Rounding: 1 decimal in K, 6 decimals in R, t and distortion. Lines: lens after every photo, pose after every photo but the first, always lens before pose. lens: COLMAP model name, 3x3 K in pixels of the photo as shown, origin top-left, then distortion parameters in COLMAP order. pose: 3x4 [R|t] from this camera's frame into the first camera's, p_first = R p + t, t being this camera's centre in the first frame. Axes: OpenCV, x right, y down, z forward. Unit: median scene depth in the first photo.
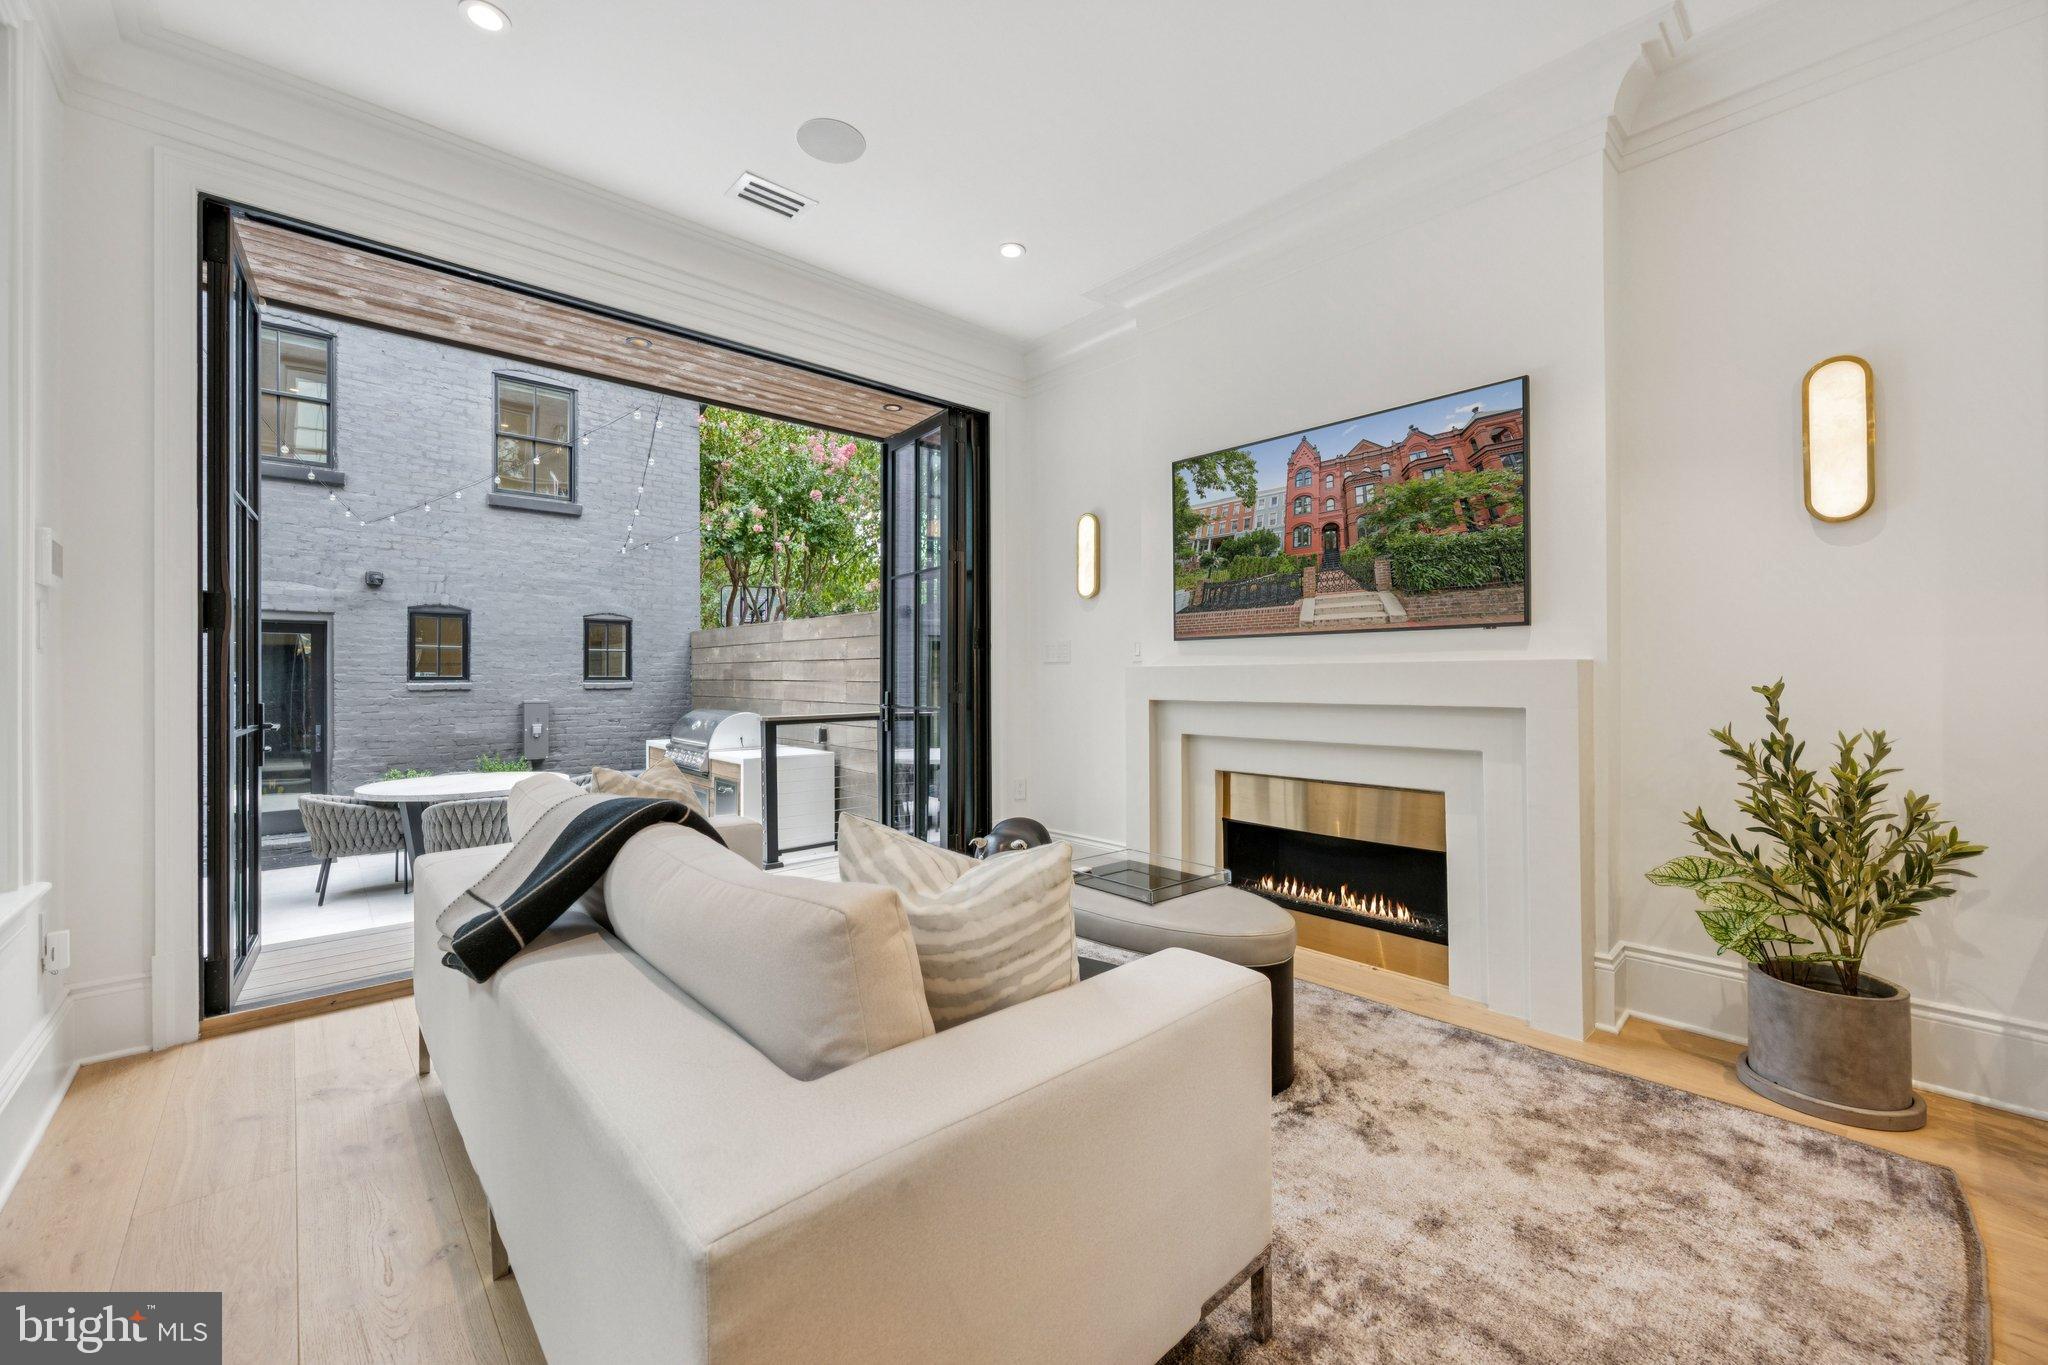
lens RADIAL K [[813.7, 0, 1030.4], [0, 813.7, 674.3], [0, 0, 1]] dist [-0.001986, 0.000014]
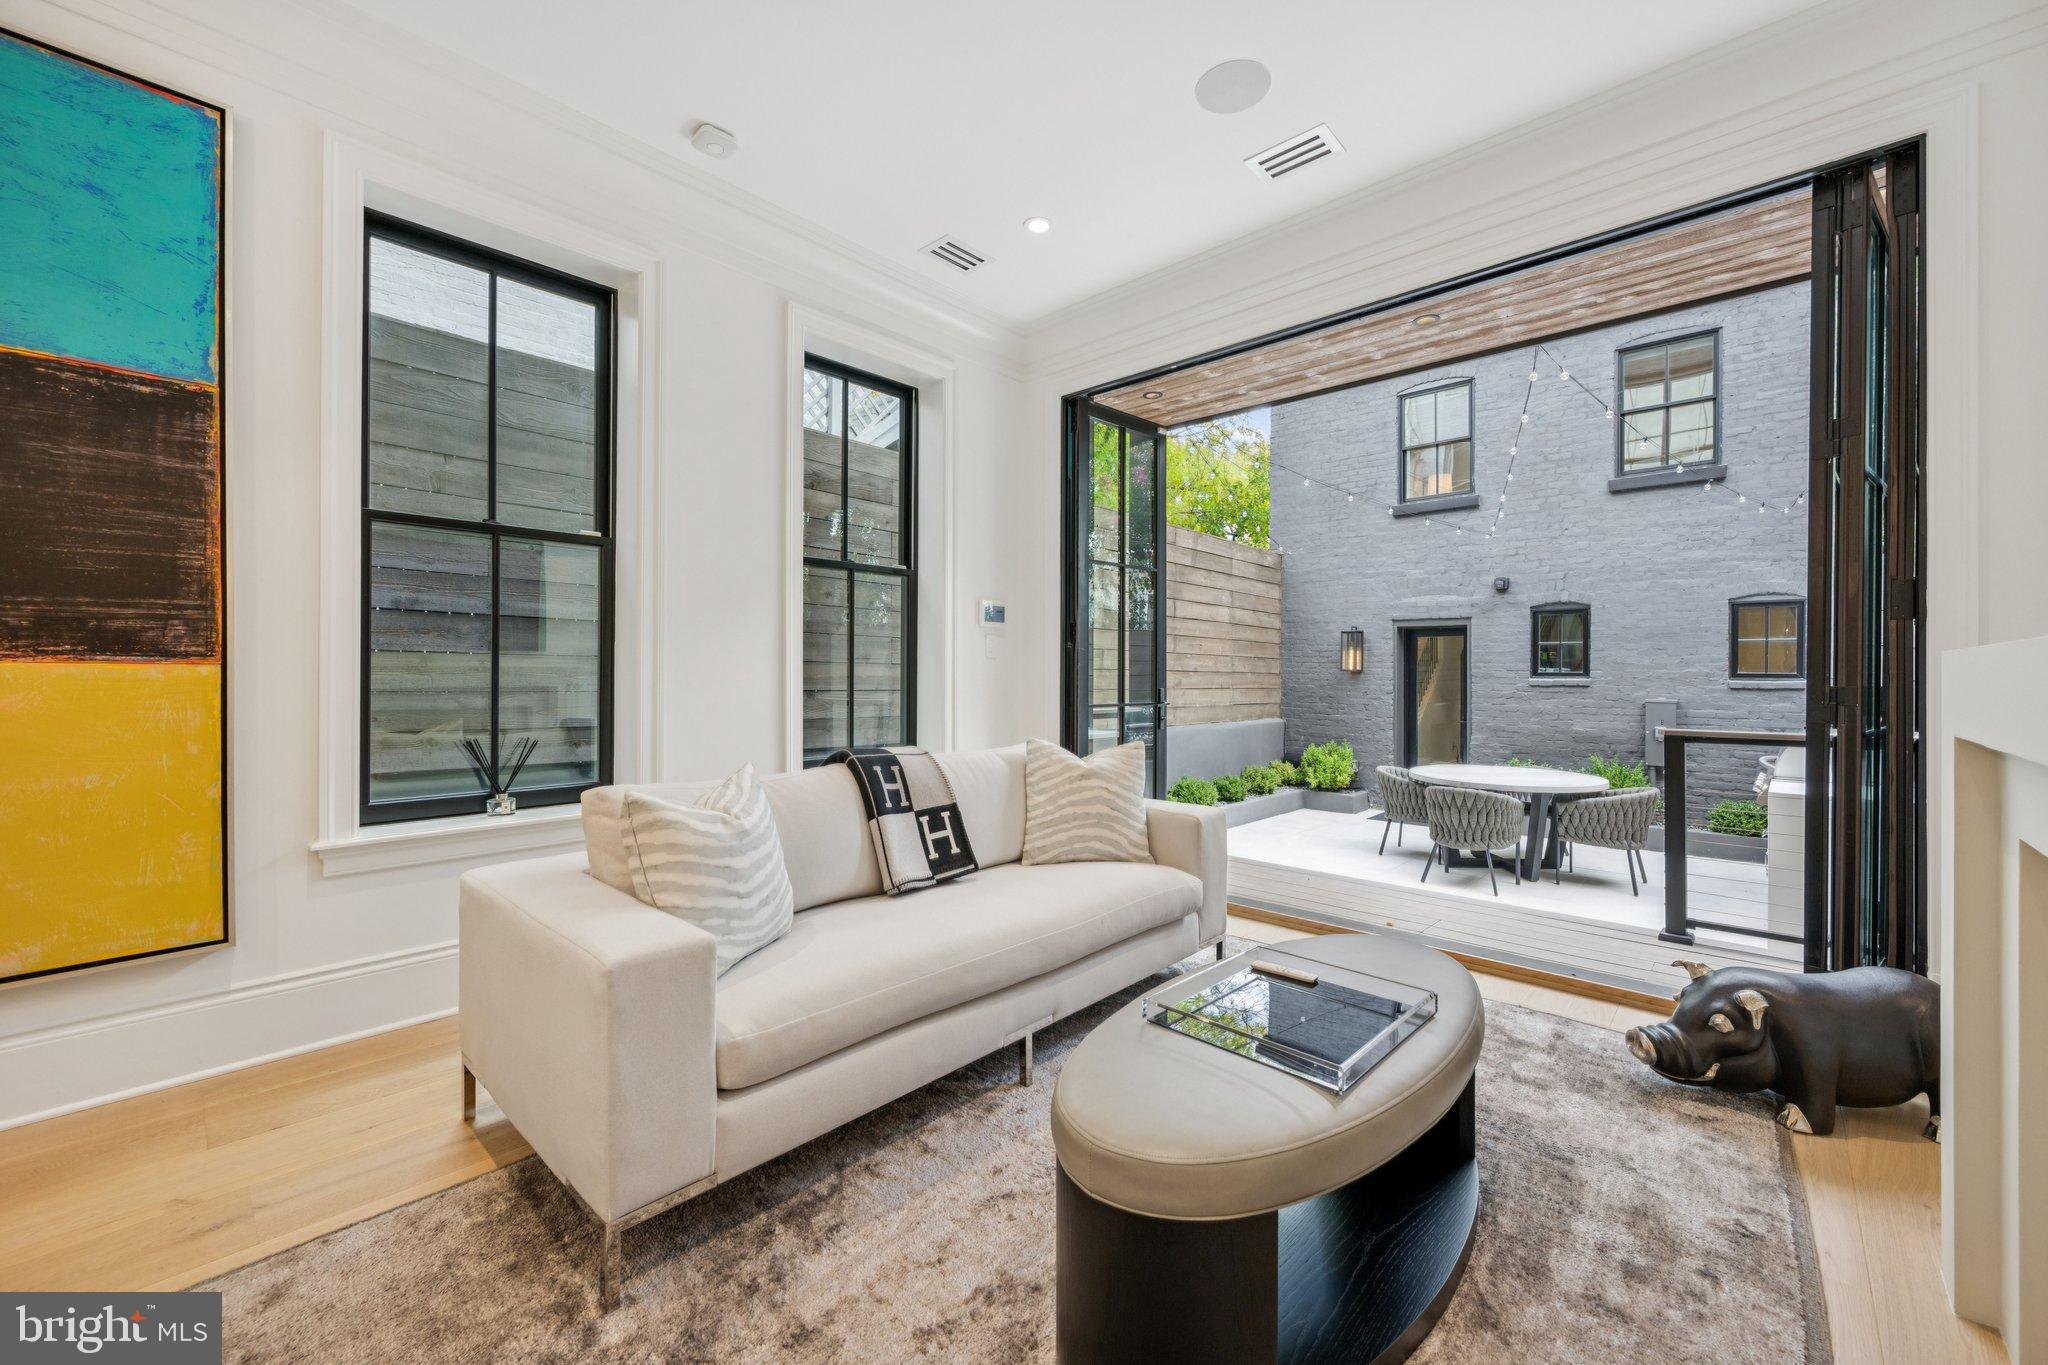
lens RADIAL K [[813.7, 0, 1030.4], [0, 813.7, 674.3], [0, 0, 1]] dist [-0.001986, 0.000014]
pose [[0.077475, 0.005814, -0.996977, 0.241862], [-0.000088, 0.999983, 0.005825, -0.000712], [0.996994, -0.000364, 0.077474, 0.263343]]
